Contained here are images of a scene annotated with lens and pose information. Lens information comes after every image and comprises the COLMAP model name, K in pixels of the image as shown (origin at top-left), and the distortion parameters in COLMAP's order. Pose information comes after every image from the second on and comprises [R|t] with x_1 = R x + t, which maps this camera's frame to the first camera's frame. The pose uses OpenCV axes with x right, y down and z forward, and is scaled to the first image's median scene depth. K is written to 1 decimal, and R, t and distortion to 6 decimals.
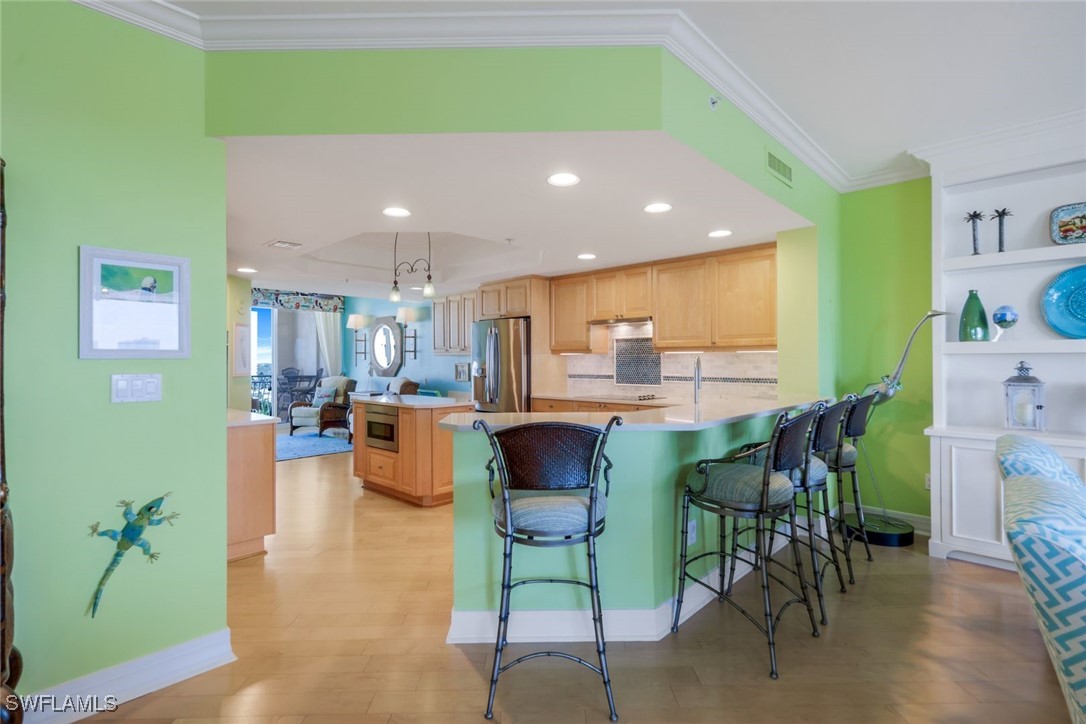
lens RADIAL K [[517.1, 0, 545.9], [0, 517.1, 357.8], [0, 0, 1]] dist [0.001053, 0.000032]
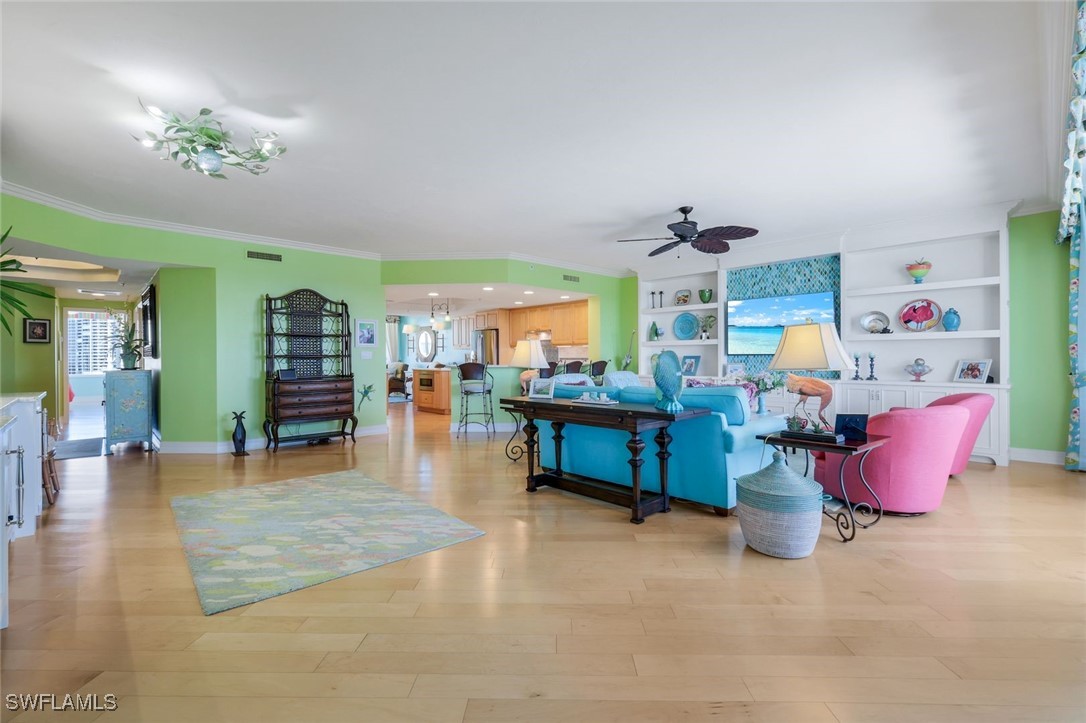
lens RADIAL K [[481.5, 0, 544.3], [0, 481.5, 357.1], [0, 0, 1]] dist [0.000754, 0.000259]
pose [[0.998805, -0.001650, -0.048849, 0.233900], [0.001942, 0.999980, 0.005937, 0.018693], [0.048838, -0.006025, 0.998789, -0.842509]]
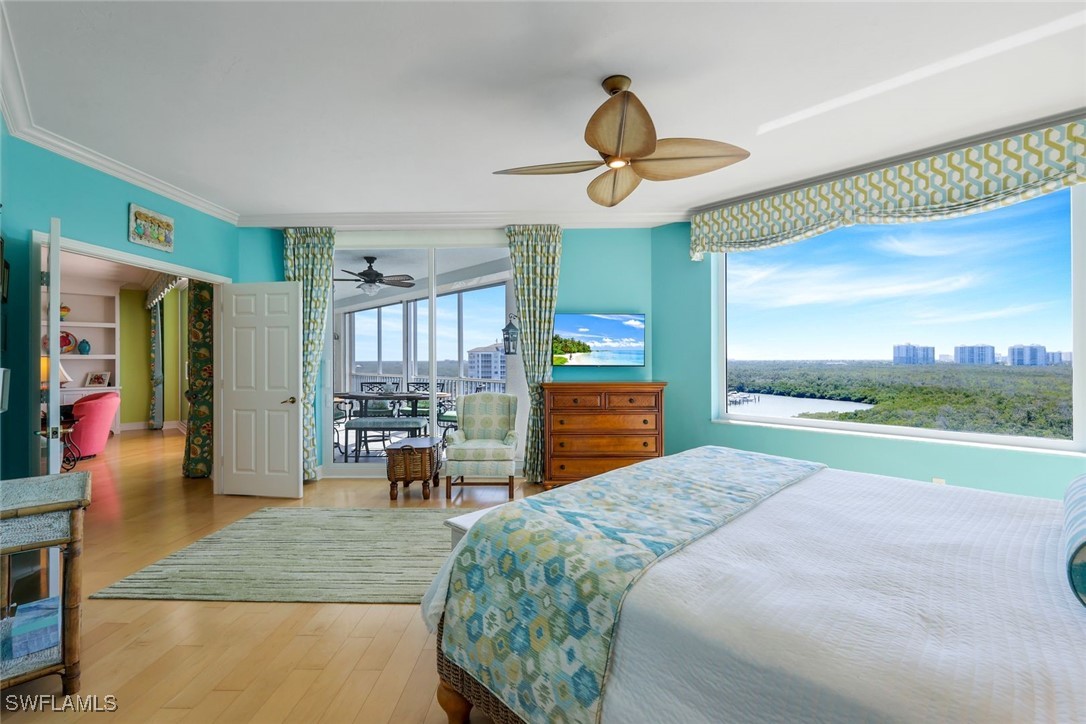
lens RADIAL K [[481.5, 0, 544.3], [0, 481.5, 357.6], [0, 0, 1]] dist [0.000754, 0.000259]
pose [[0.051063, 0.014802, 0.998586, -0.382875], [-0.005649, 0.999878, -0.014532, -0.000407], [-0.998679, -0.004899, 0.051141, -1.314976]]
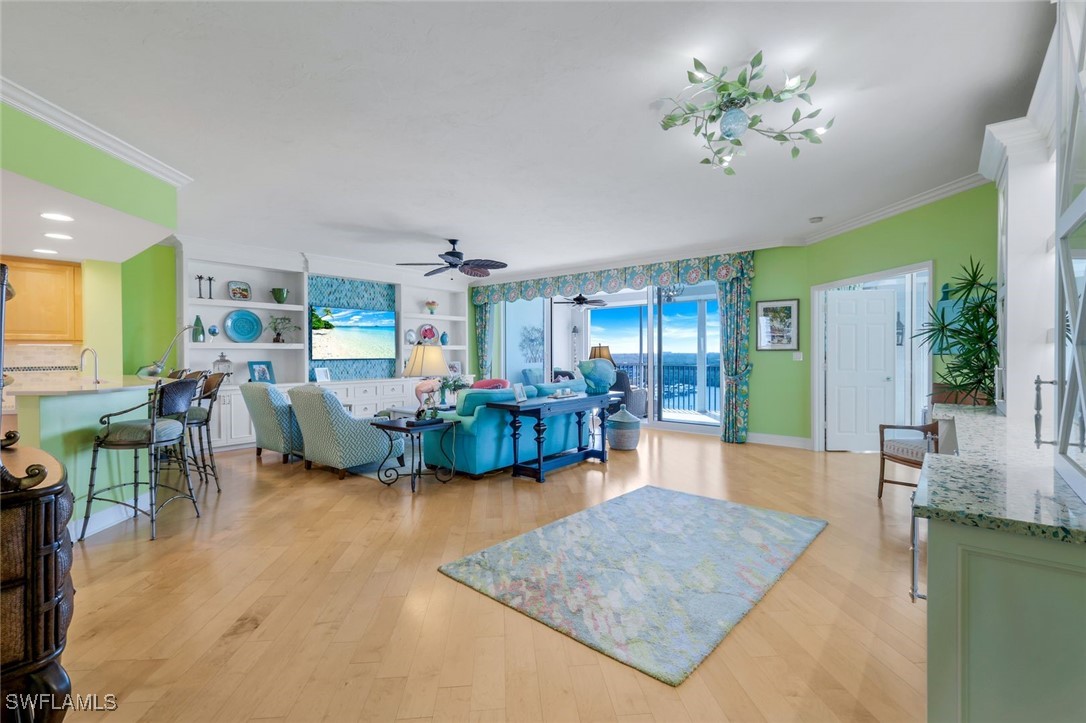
lens RADIAL K [[481.5, 0, 544.3], [0, 481.5, 357.1], [0, 0, 1]] dist [0.000754, 0.000259]
pose [[-0.071113, -0.003180, 0.997463, -0.618153], [-0.001372, 0.999994, 0.003090, 0.009533], [-0.997467, -0.001149, -0.071117, -0.090909]]
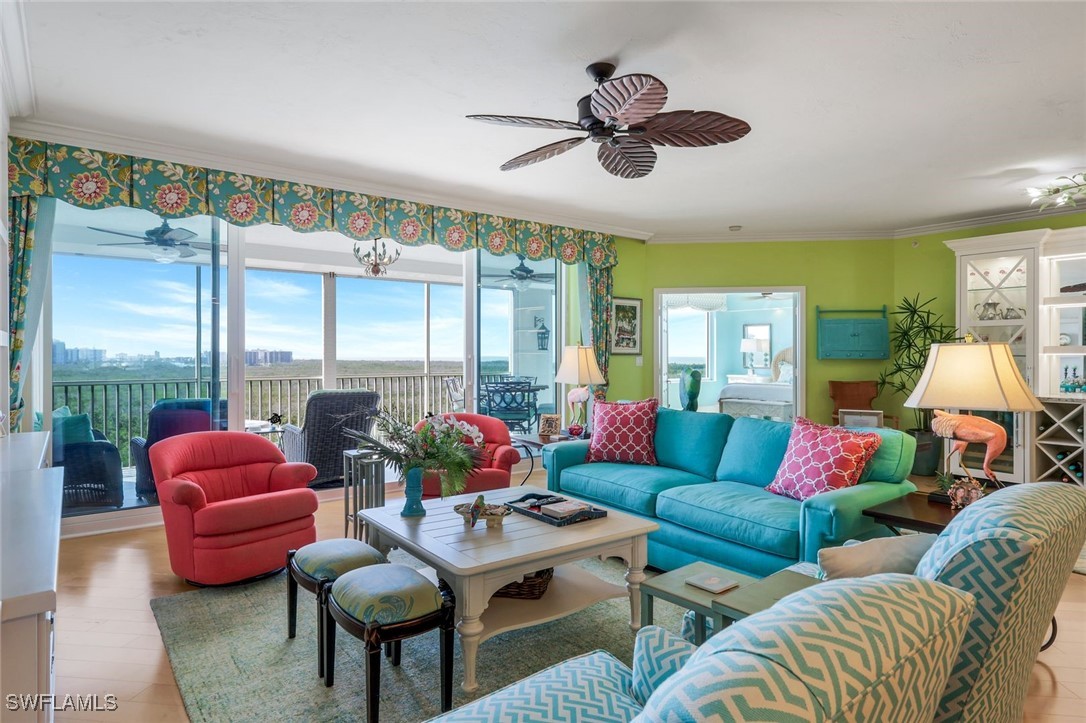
lens RADIAL K [[622.0, 0, 540.1], [0, 622.0, 360.6], [0, 0, 1]] dist [0.001567, 0.000517]
pose [[-0.988282, 0.003200, 0.152607, 0.416658], [0.003638, 0.999990, 0.002589, 0.004577], [-0.152597, 0.003114, -0.988284, 0.564620]]
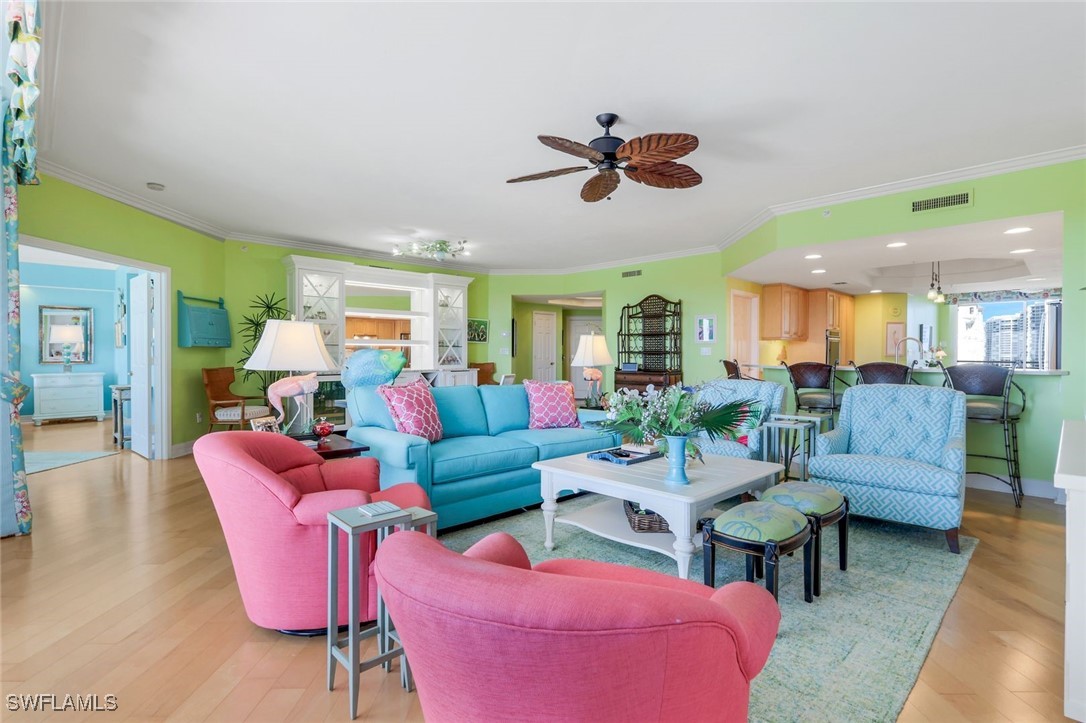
lens RADIAL K [[517.1, 0, 545.9], [0, 517.1, 357.3], [0, 0, 1]] dist [0.001053, 0.000032]
pose [[-0.020951, 0.009176, -0.999738, 1.024666], [0.004139, 0.999950, 0.009091, 0.021859], [0.999772, -0.003947, -0.020988, -0.027556]]
